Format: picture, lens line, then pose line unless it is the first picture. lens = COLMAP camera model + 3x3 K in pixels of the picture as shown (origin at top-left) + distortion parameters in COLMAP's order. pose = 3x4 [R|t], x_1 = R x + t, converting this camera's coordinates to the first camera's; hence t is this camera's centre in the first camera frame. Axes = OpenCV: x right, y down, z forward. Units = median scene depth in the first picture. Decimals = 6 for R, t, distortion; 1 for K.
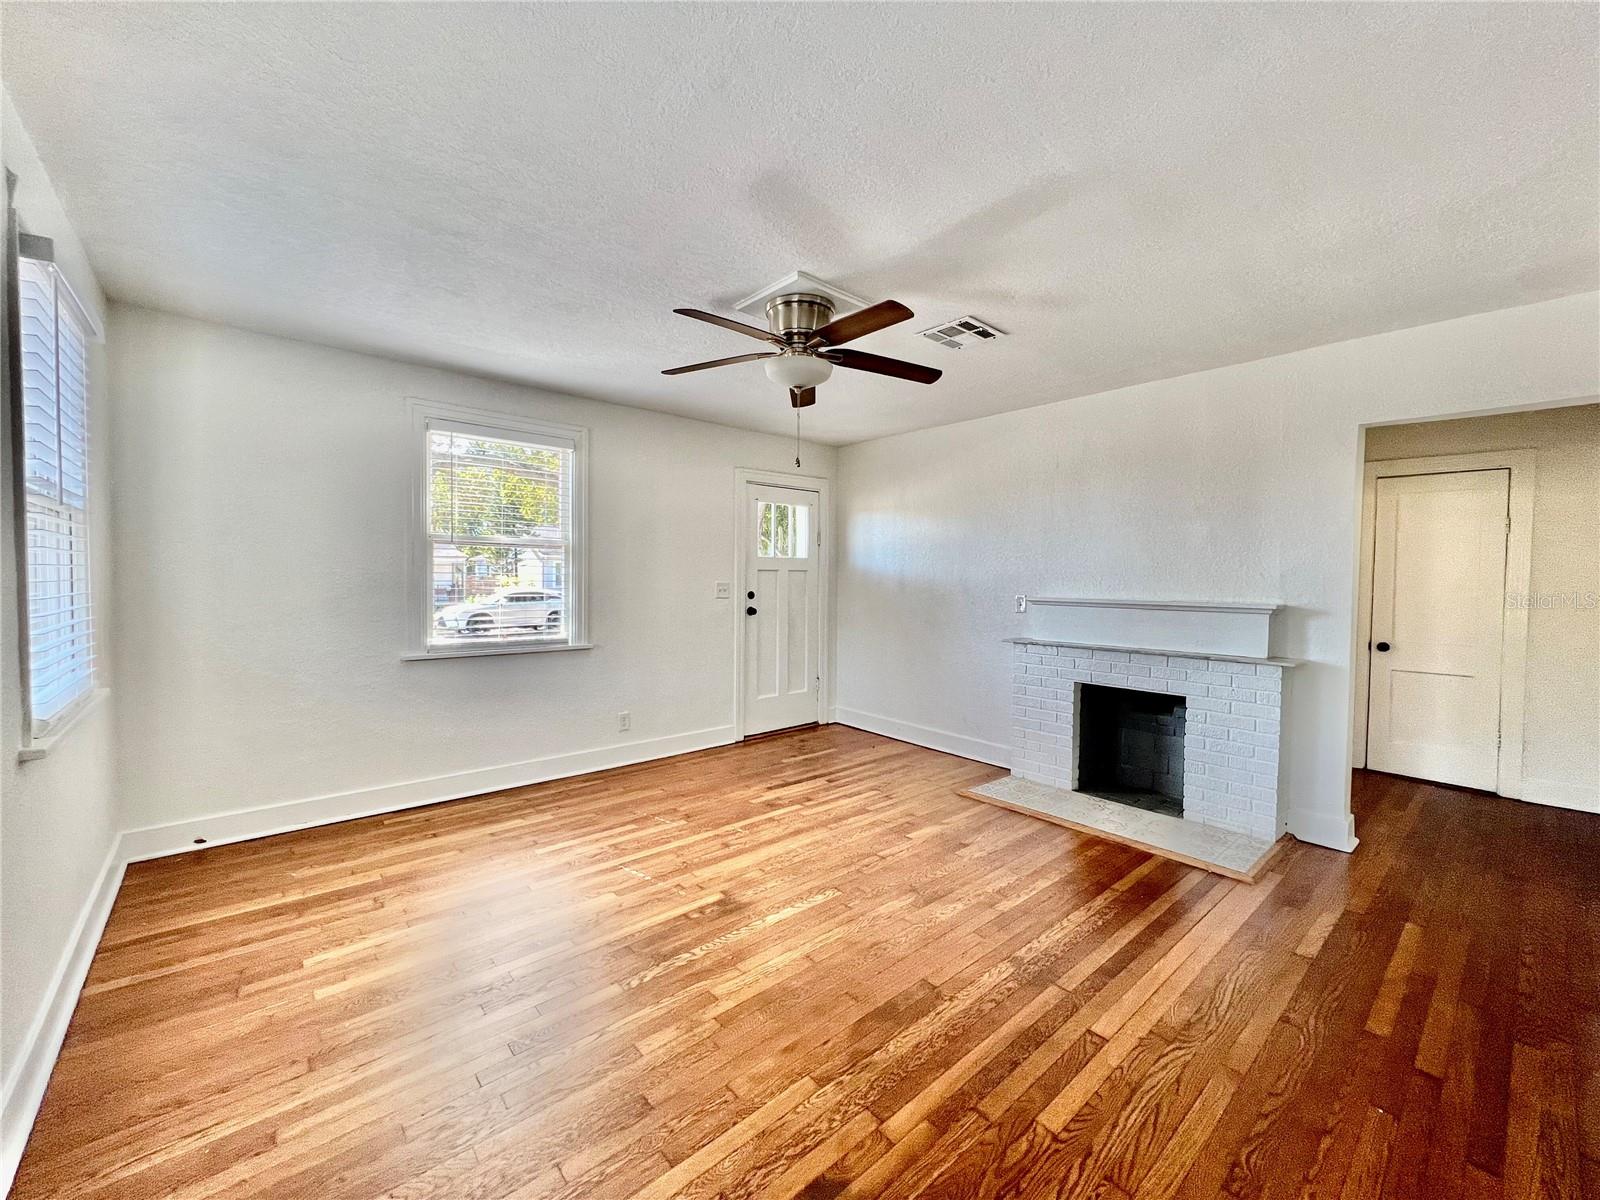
lens RADIAL K [[642.3, 0, 795.9], [0, 642.3, 605.0], [0, 0, 1]] dist [-0.000638, 0.000024]
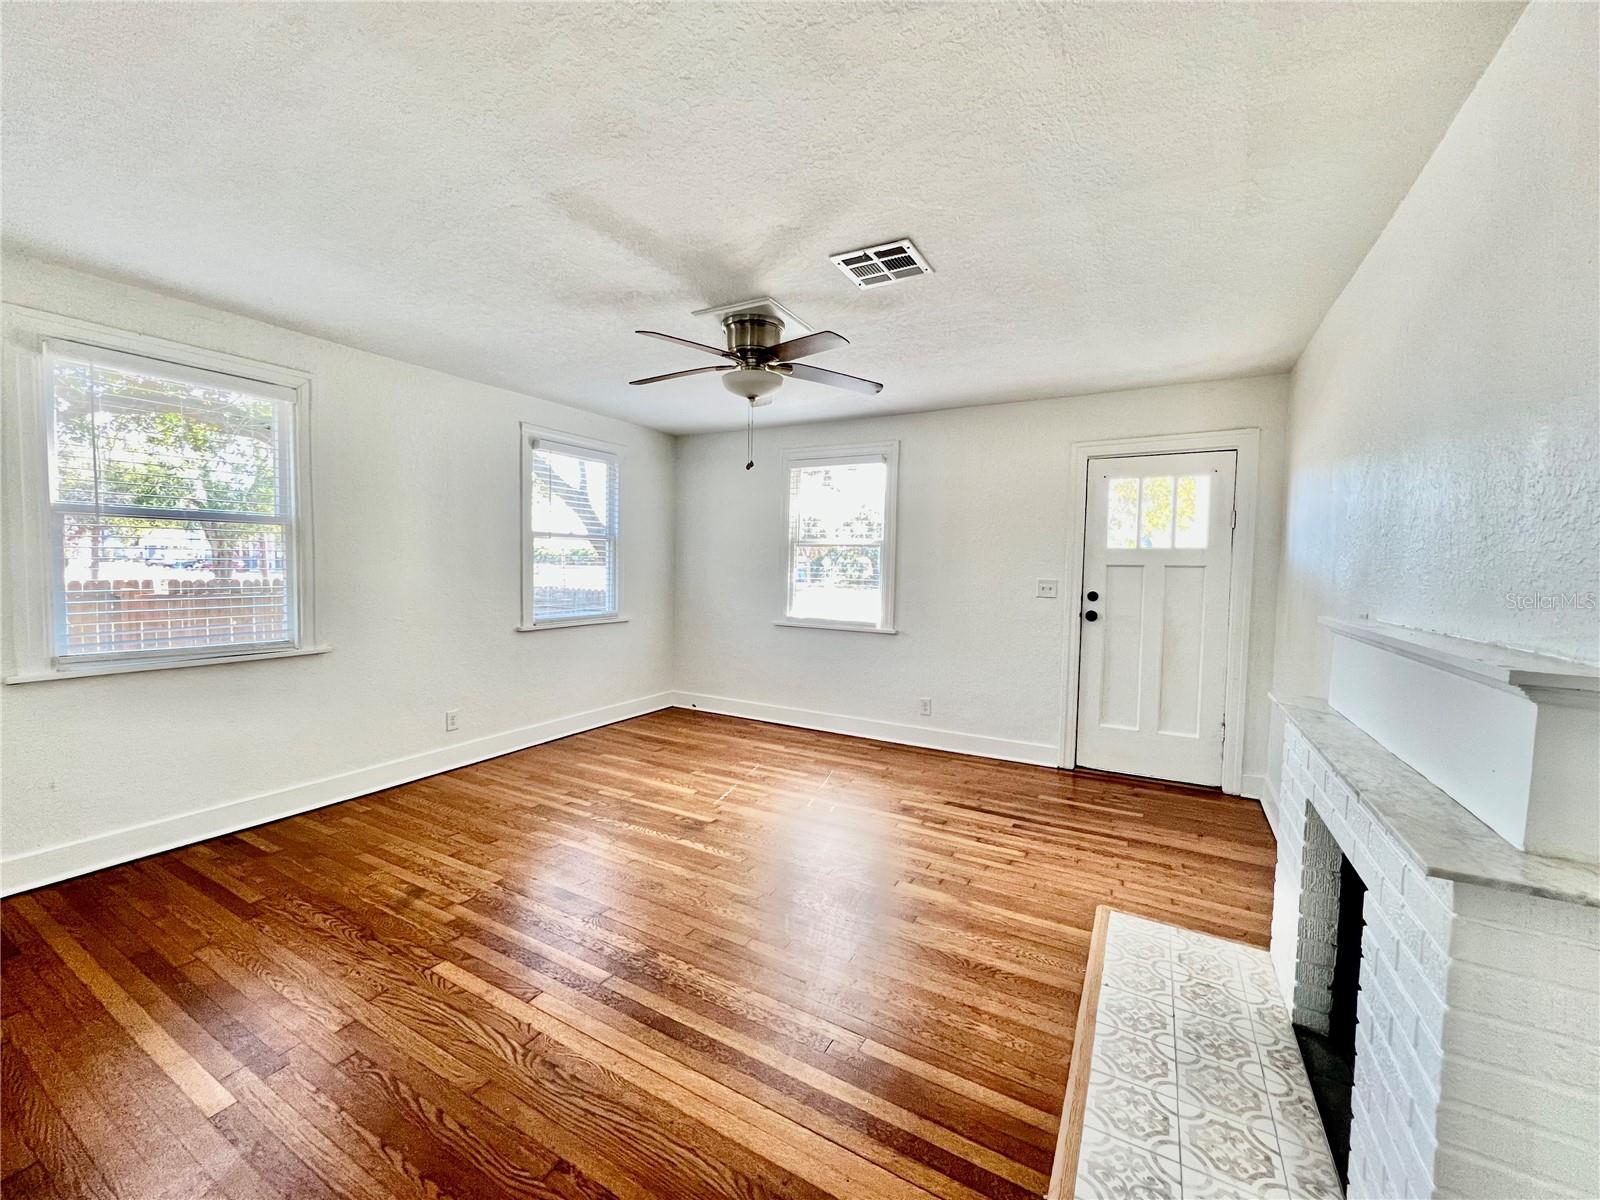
lens RADIAL K [[642.3, 0, 792.4], [0, 642.3, 600.9], [0, 0, 1]] dist [-0.000638, 0.000024]
pose [[0.332119, 0.048764, -0.941976, 0.805416], [-0.058447, 0.997808, 0.031047, -0.017768], [0.941425, 0.044745, 0.334241, 0.521533]]
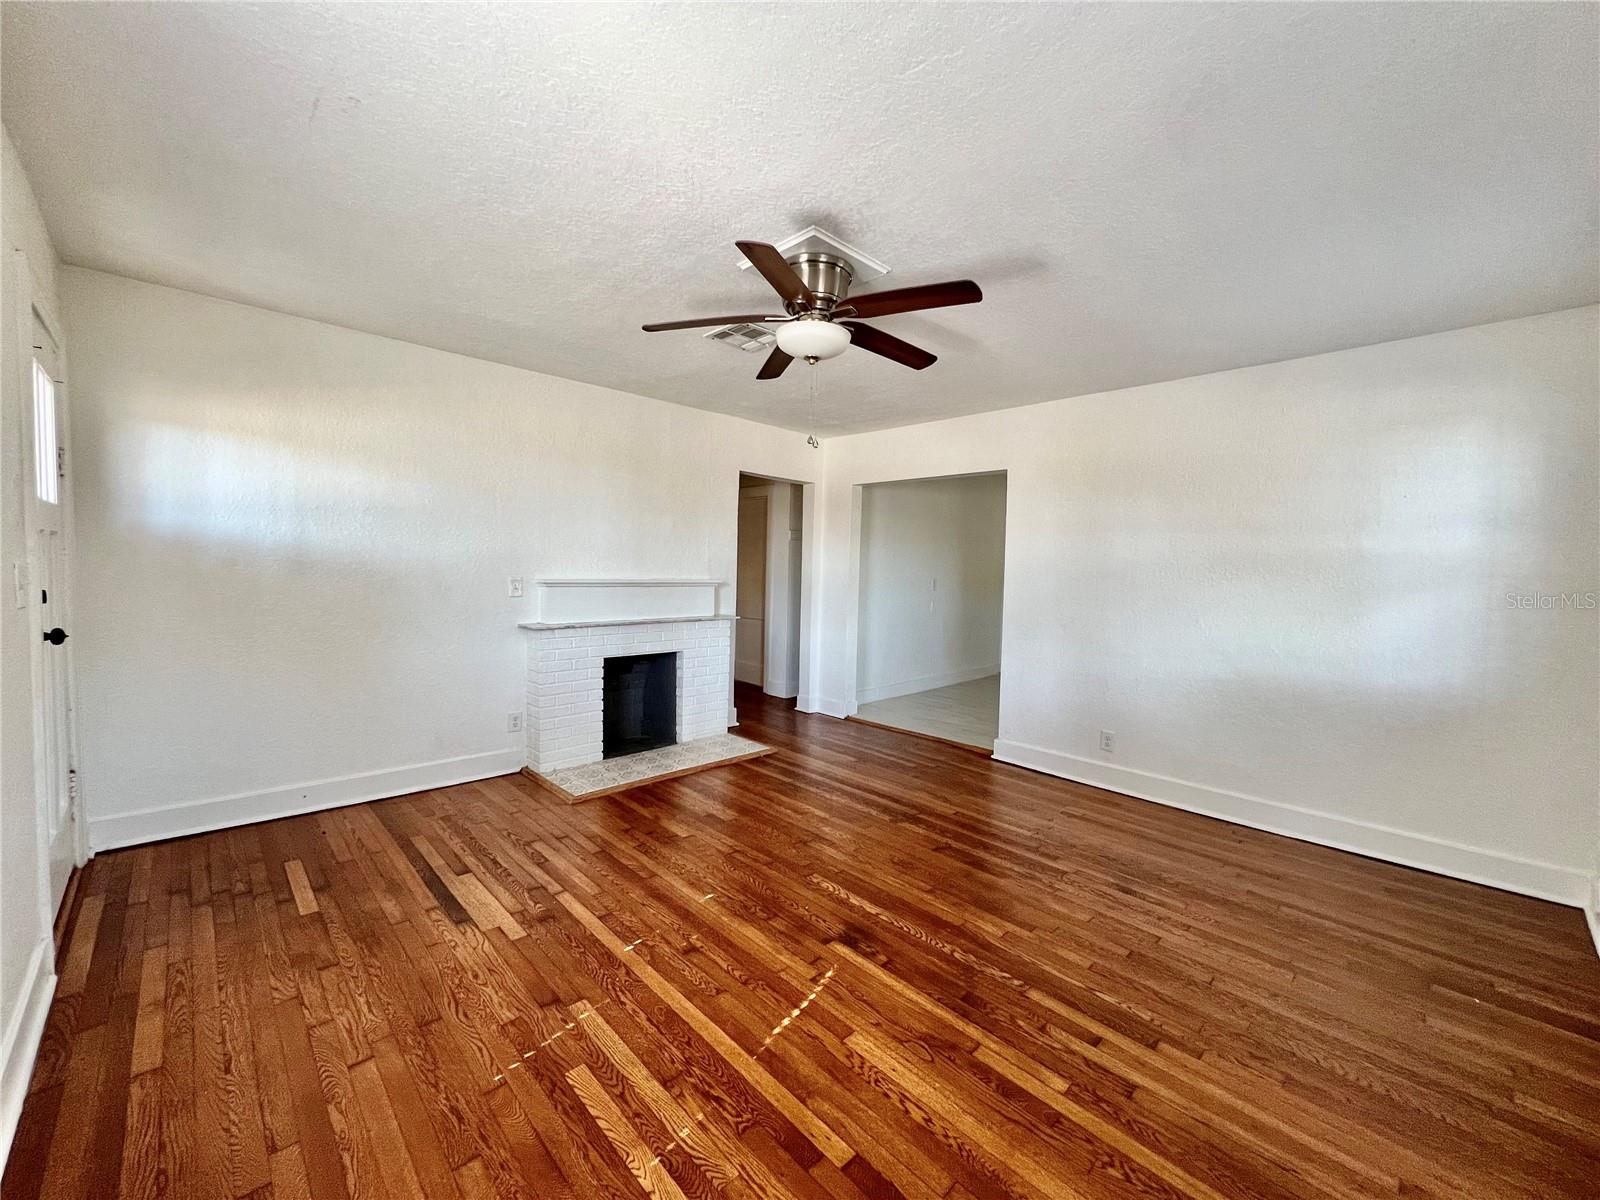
lens RADIAL K [[642.3, 0, 798.0], [0, 642.3, 598.8], [0, 0, 1]] dist [-0.000638, 0.000024]
pose [[-0.057225, -0.062073, 0.996430, -0.682432], [0.018709, 0.997823, 0.063235, -0.041204], [-0.998186, 0.022260, -0.055939, 0.795448]]
